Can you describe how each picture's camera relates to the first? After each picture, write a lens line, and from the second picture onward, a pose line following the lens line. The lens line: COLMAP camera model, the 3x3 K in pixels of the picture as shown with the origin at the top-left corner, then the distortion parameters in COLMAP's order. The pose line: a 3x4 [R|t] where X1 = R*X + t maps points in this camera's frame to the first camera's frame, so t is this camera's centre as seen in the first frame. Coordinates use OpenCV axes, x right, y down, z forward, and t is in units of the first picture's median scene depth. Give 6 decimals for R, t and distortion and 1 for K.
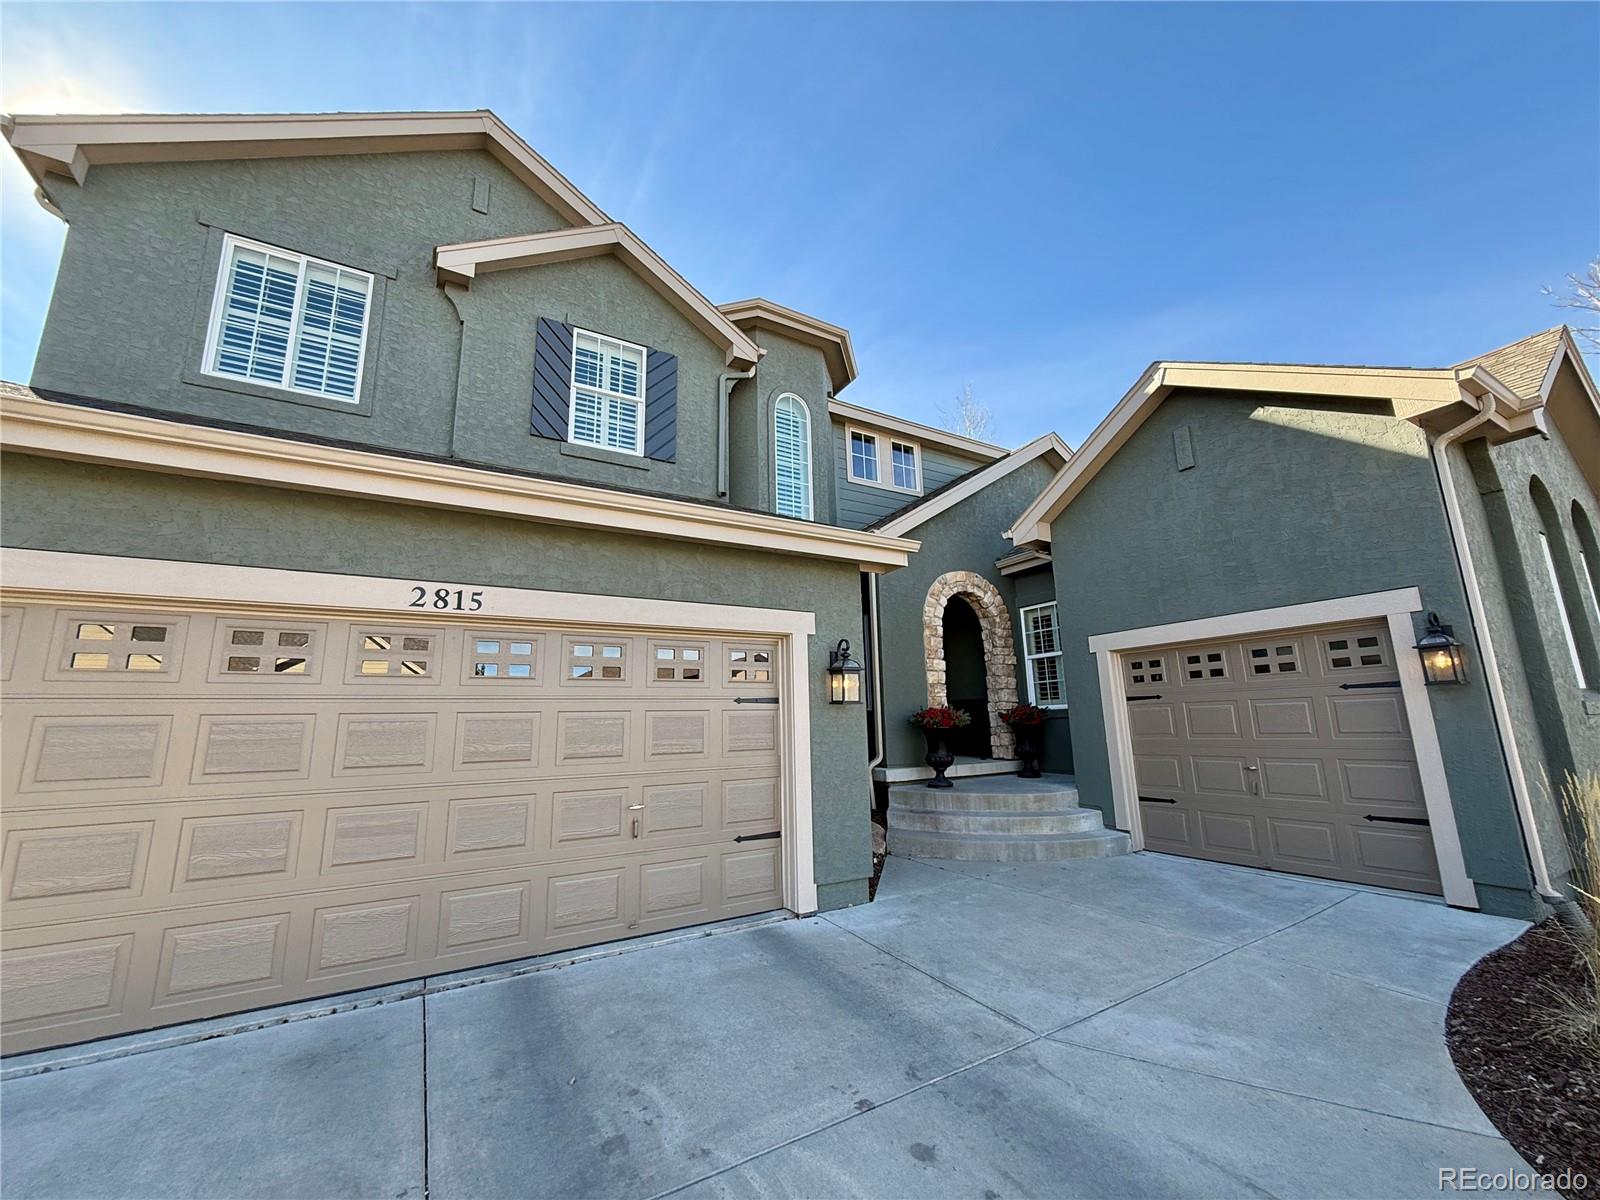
lens RADIAL K [[637.1, 0, 800.0], [0, 637.1, 600.0], [0, 0, 1]] dist [-0.000713, 0.000192]
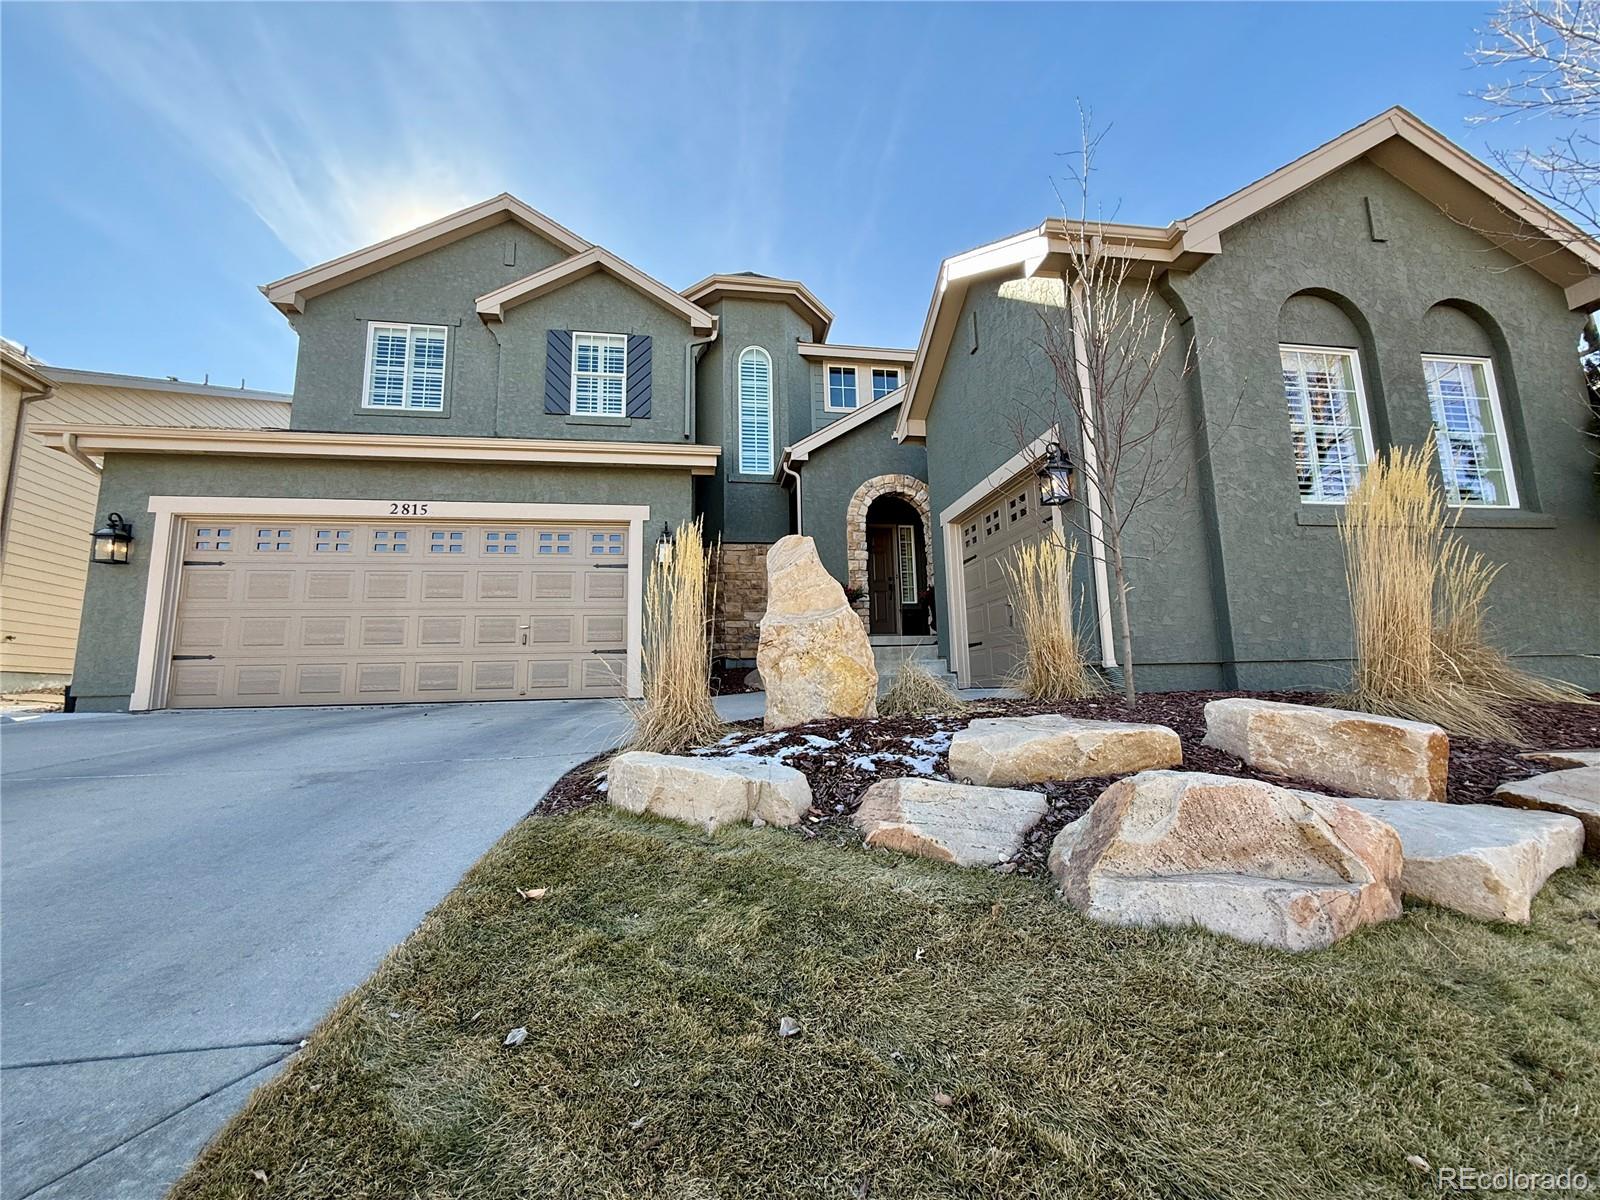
lens RADIAL K [[637.1, 0, 800.0], [0, 637.1, 600.0], [0, 0, 1]] dist [-0.000713, 0.000192]
pose [[0.928601, -0.051976, -0.367421, 0.618106], [0.074613, 0.996073, 0.047668, 0.136593], [0.363501, -0.071679, 0.928832, -0.171062]]
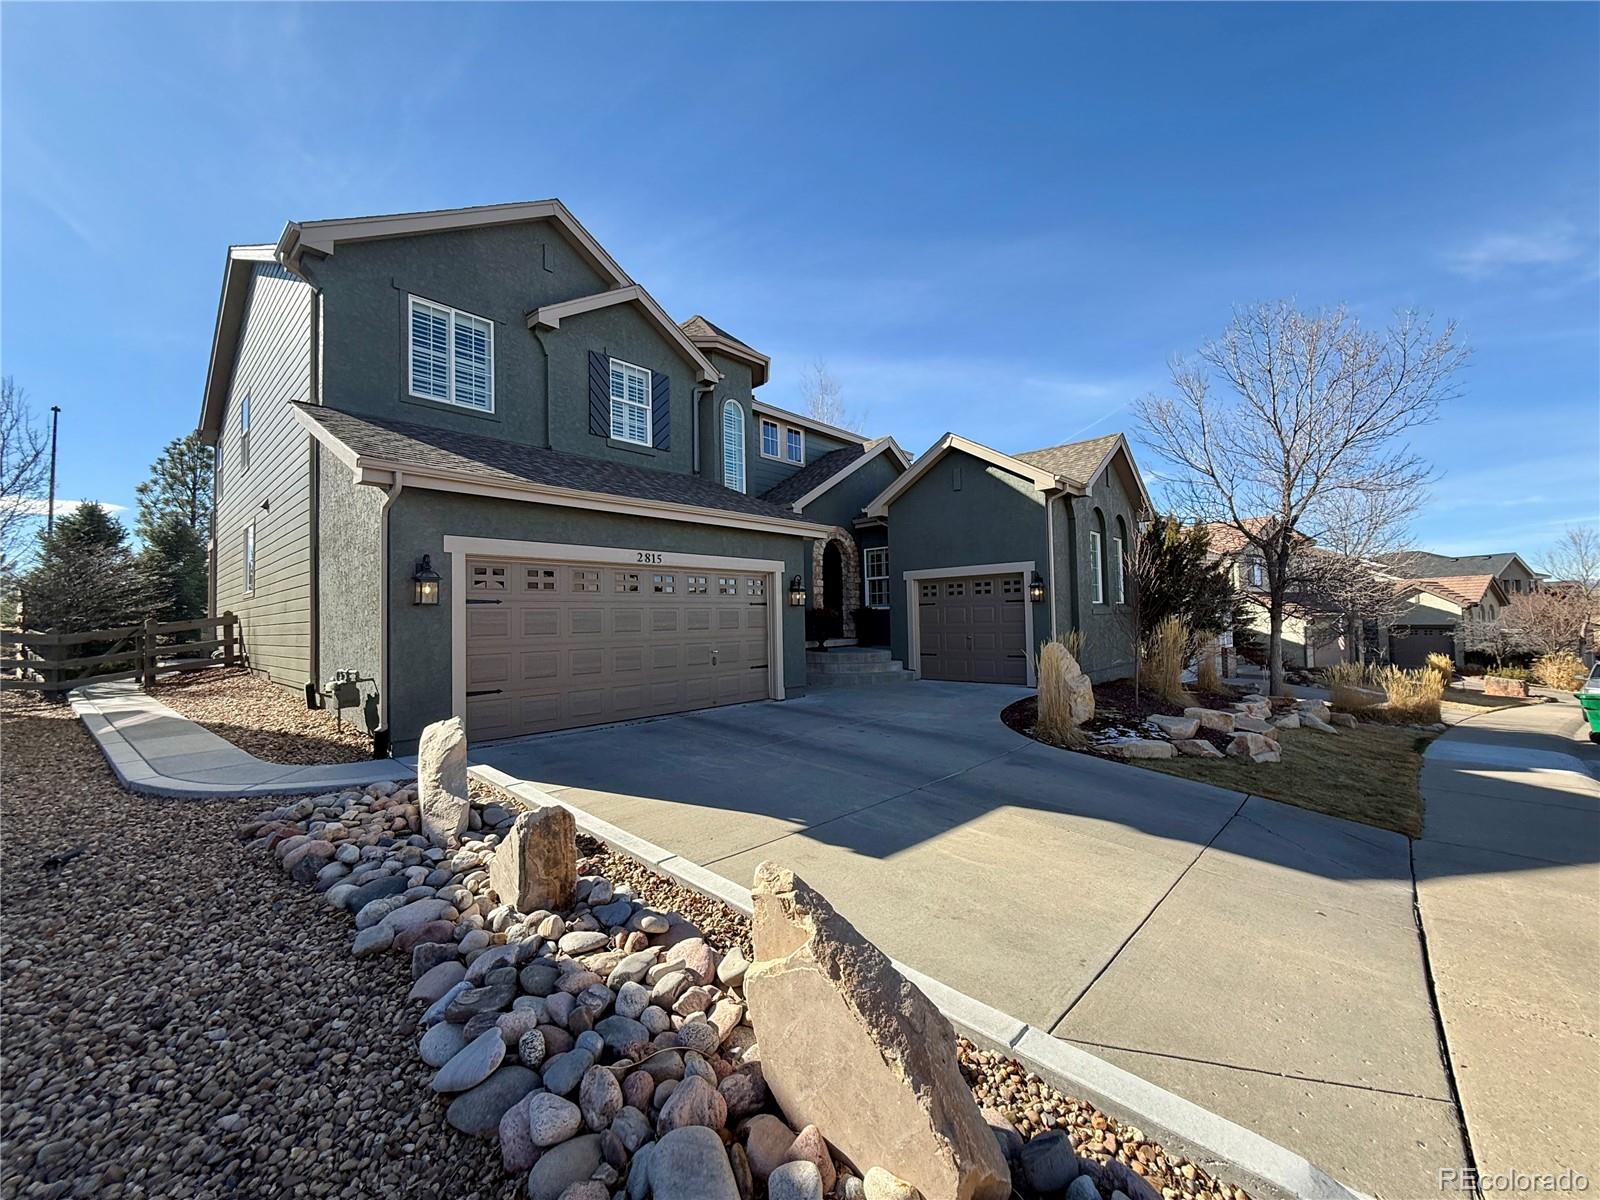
lens RADIAL K [[637.1, 0, 800.0], [0, 637.1, 600.0], [0, 0, 1]] dist [-0.000713, 0.000192]
pose [[0.956606, 0.014681, 0.291013, -0.368836], [-0.060295, 0.987087, 0.148404, -0.115762], [-0.285077, -0.159511, 0.945139, -0.673956]]
